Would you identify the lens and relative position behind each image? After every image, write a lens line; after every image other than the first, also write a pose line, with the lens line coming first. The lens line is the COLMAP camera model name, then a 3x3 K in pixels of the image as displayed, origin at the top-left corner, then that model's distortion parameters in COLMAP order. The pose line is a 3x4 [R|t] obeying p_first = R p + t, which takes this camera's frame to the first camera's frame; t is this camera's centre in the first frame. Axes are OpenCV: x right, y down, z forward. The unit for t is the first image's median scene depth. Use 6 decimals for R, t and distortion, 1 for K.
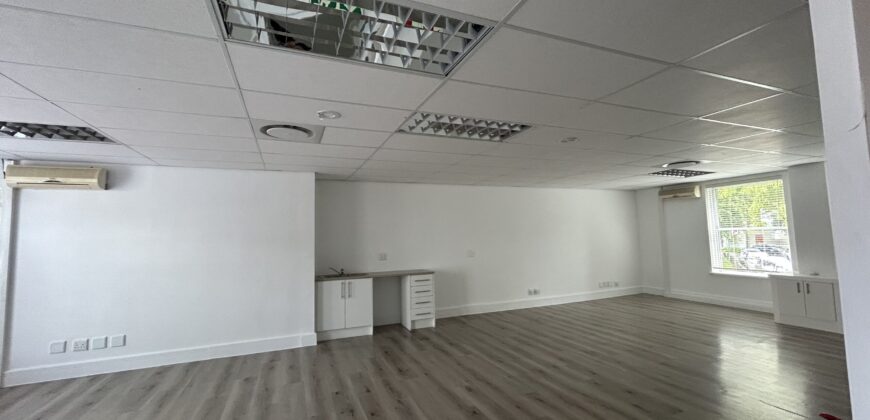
lens RADIAL K [[351.8, 0, 435.0], [0, 351.8, 210.0], [0, 0, 1]] dist [0.000716, 0.000115]
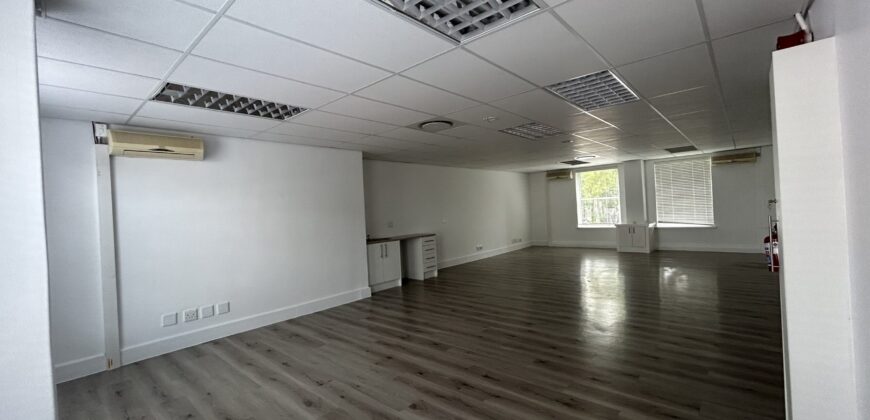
lens RADIAL K [[351.8, 0, 435.0], [0, 351.8, 210.0], [0, 0, 1]] dist [0.000716, 0.000115]
pose [[0.896233, -0.022747, 0.442999, -0.619356], [-0.003219, 0.998324, 0.057775, 0.017762], [-0.443571, -0.053205, 0.894659, -0.143965]]
